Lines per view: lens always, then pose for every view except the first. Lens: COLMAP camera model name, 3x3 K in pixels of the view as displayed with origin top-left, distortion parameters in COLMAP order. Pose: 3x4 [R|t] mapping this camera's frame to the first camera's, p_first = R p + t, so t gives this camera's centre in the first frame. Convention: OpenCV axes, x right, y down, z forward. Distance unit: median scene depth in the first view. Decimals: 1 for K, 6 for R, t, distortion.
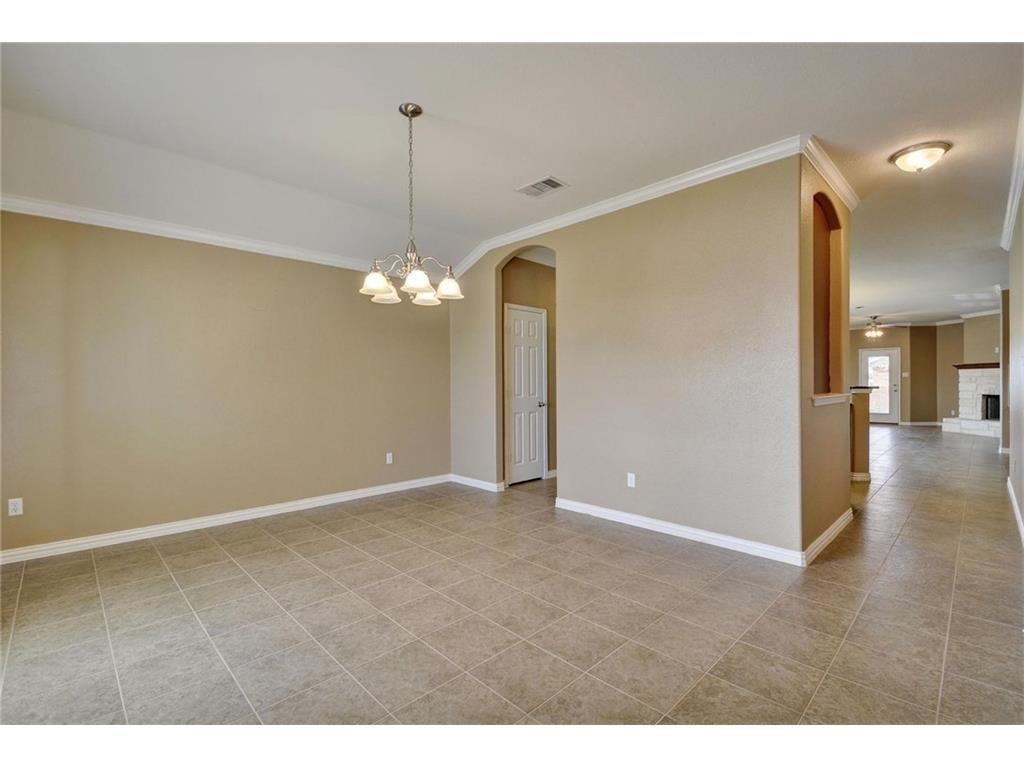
lens RADIAL K [[461.7, 0, 503.0], [0, 461.7, 385.0], [0, 0, 1]] dist [0.013721, -0.022690]
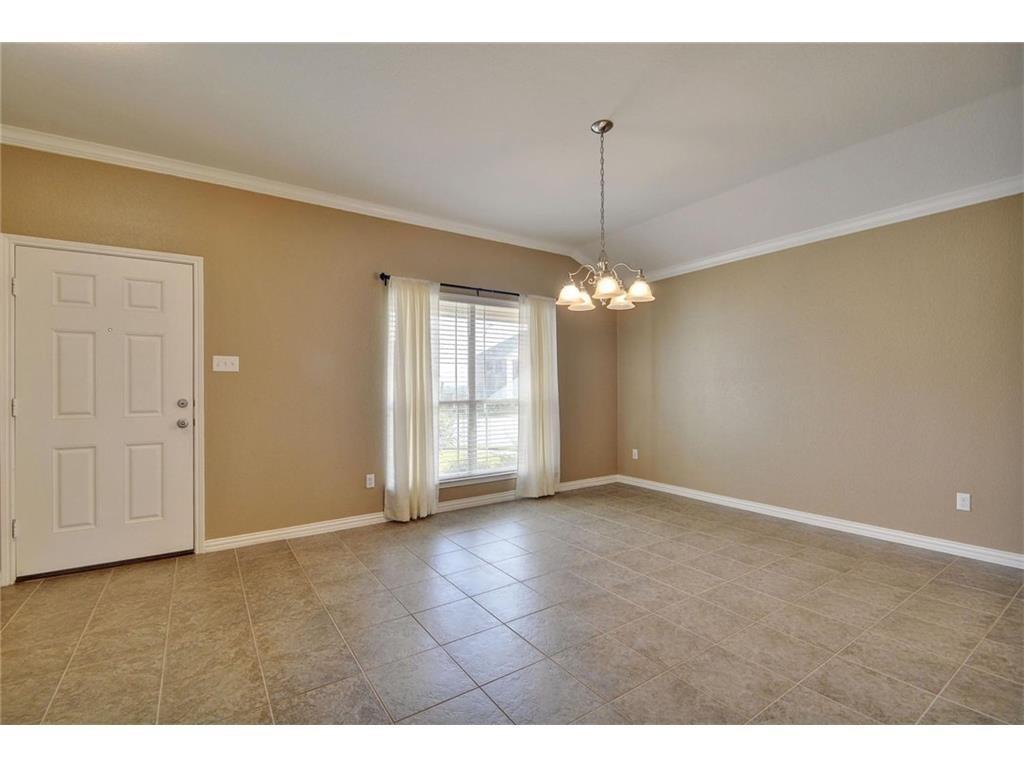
lens RADIAL K [[461.7, 0, 503.0], [0, 461.7, 385.0], [0, 0, 1]] dist [0.013721, -0.022690]
pose [[-0.178845, 0.004317, -0.983868, 0.708498], [0.003788, 0.999986, 0.003699, -0.002362], [0.983870, -0.003066, -0.178858, 0.773219]]
